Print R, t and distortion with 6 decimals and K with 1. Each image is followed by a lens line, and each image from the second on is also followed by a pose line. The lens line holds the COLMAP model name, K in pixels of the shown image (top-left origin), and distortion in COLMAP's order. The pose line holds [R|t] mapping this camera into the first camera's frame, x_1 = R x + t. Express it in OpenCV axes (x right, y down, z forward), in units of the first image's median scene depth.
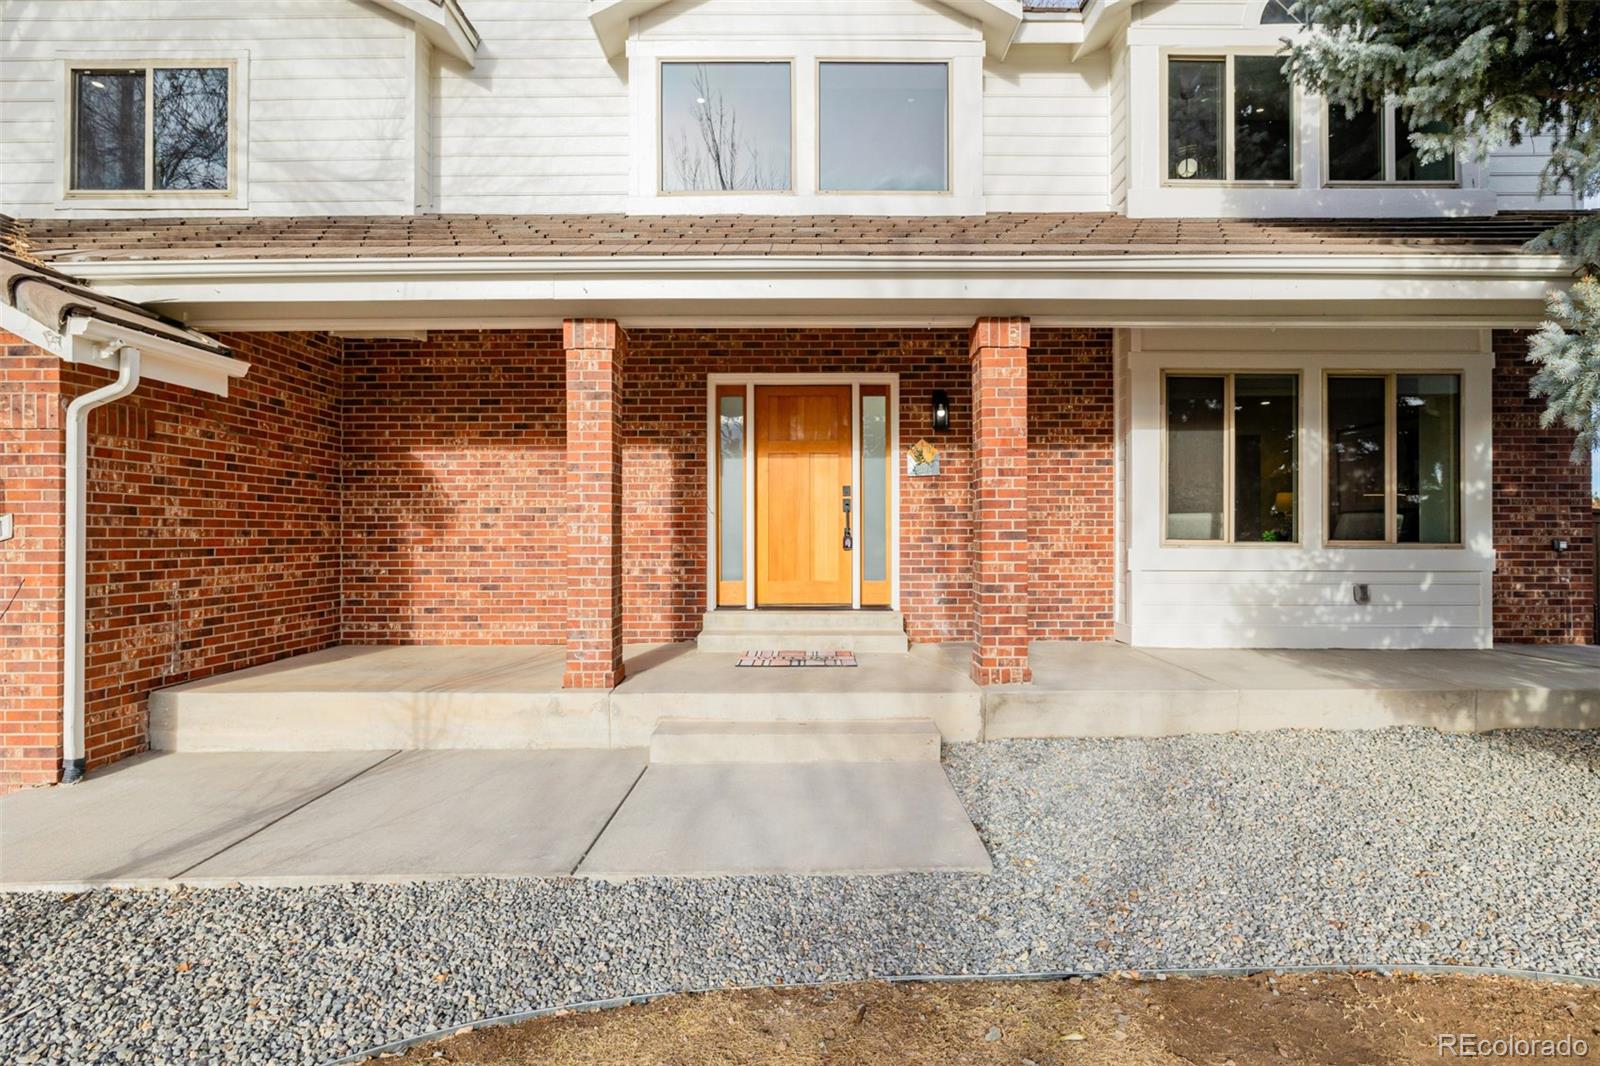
lens RADIAL K [[766.6, 0, 800.0], [0, 766.6, 533.0], [0, 0, 1]] dist [-0.018023, -0.000200]
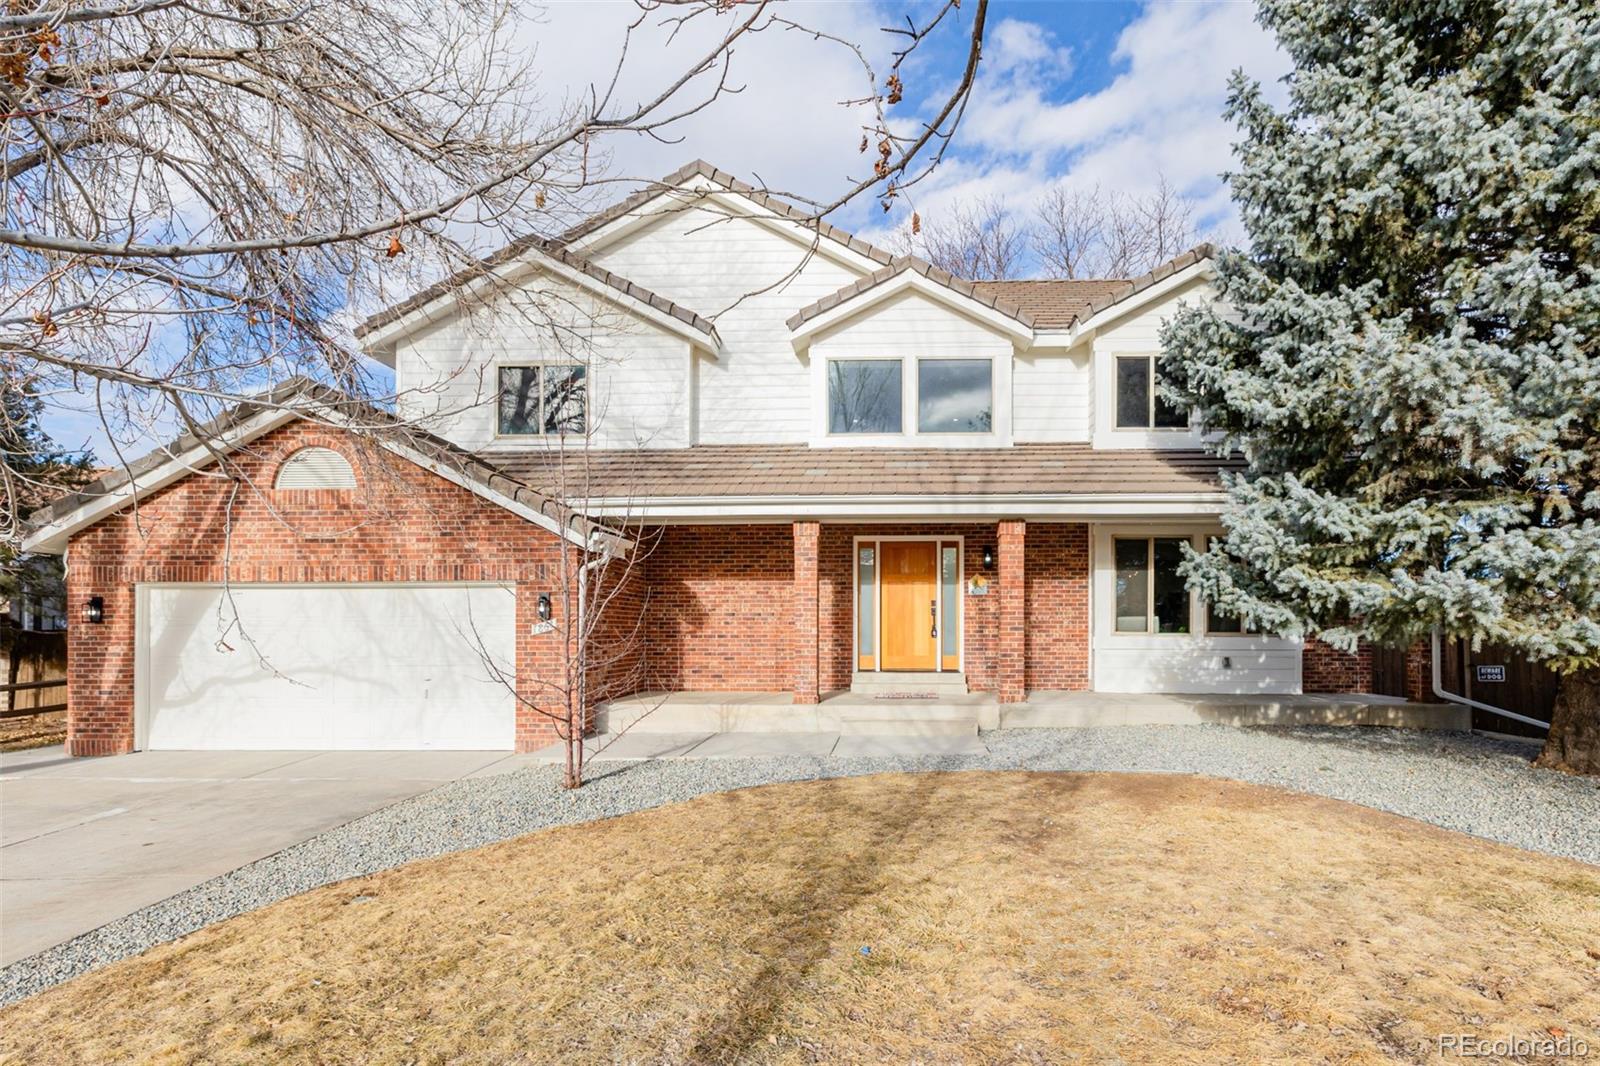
lens RADIAL K [[789.5, 0, 866.5], [0, 789.5, 633.4], [0, 0, 1]] dist [-0.002867, -0.000501]
pose [[0.999767, 0.001400, -0.021563, -0.054184], [-0.001310, 0.999990, 0.004180, 0.005558], [0.021569, -0.004151, 0.999759, -0.823539]]
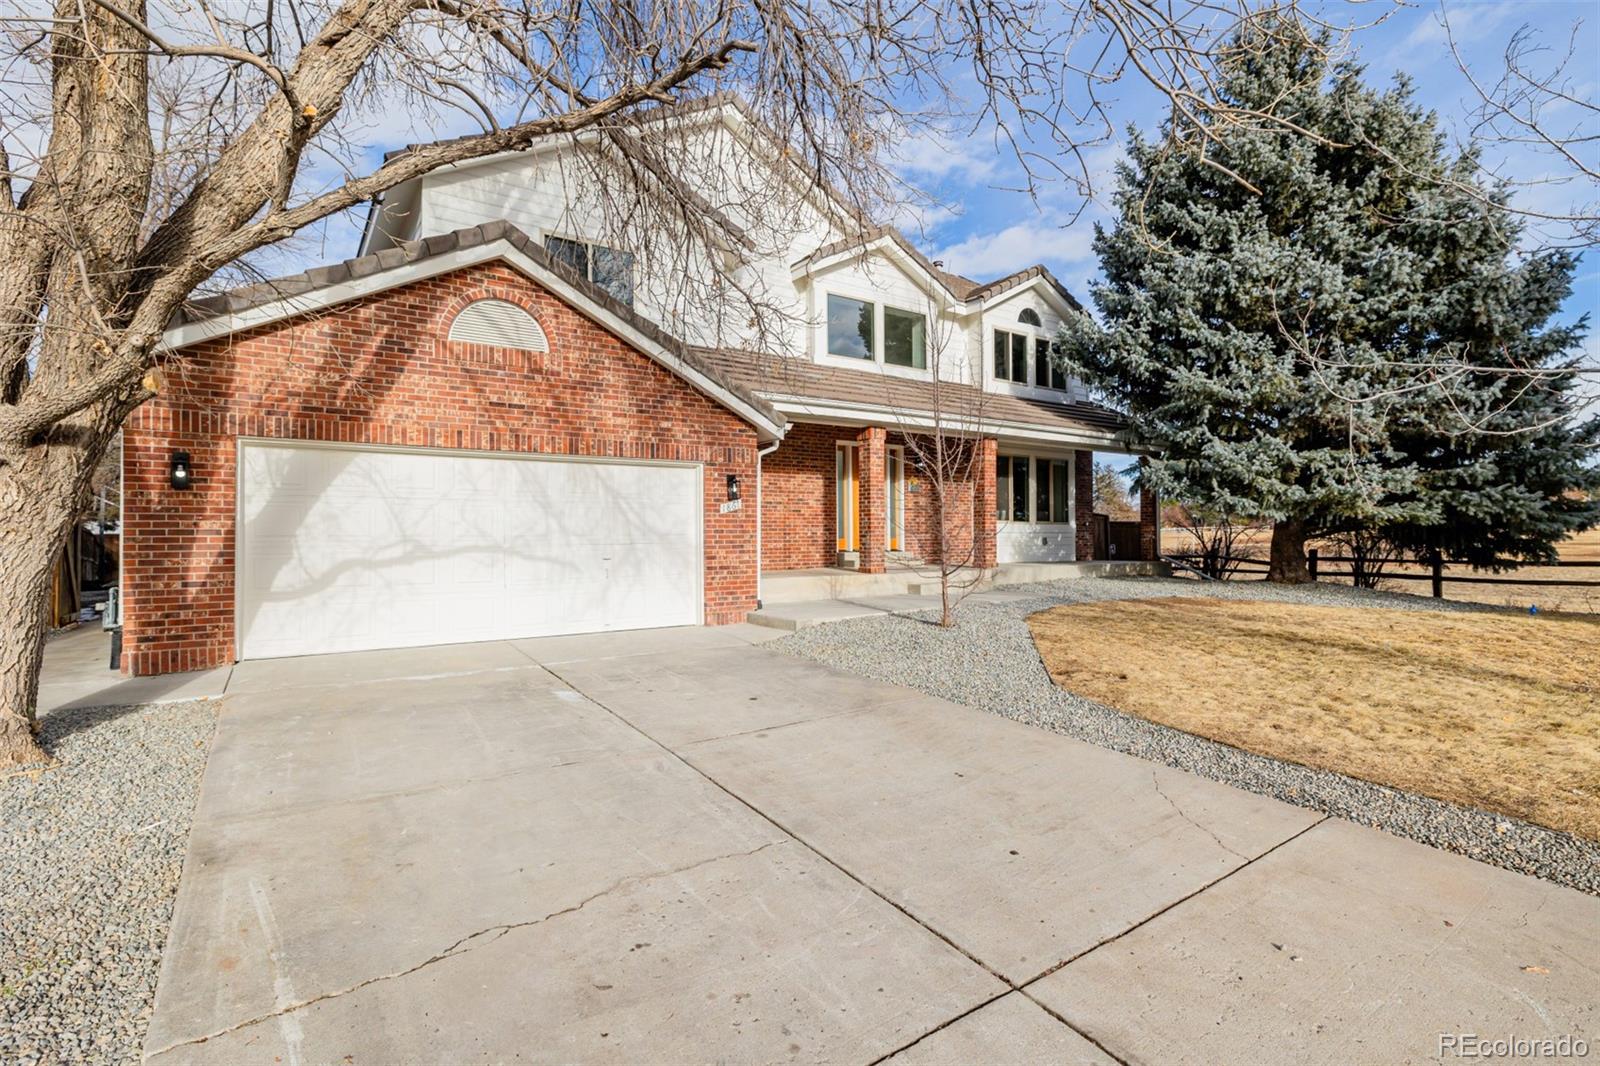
lens RADIAL K [[766.6, 0, 800.0], [0, 766.6, 533.0], [0, 0, 1]] dist [-0.018023, -0.000200]
pose [[0.820066, 0.001803, 0.572266, -1.473336], [0.002714, 0.999972, -0.007039, 0.066042], [-0.572263, 0.007326, 0.820038, -0.700731]]
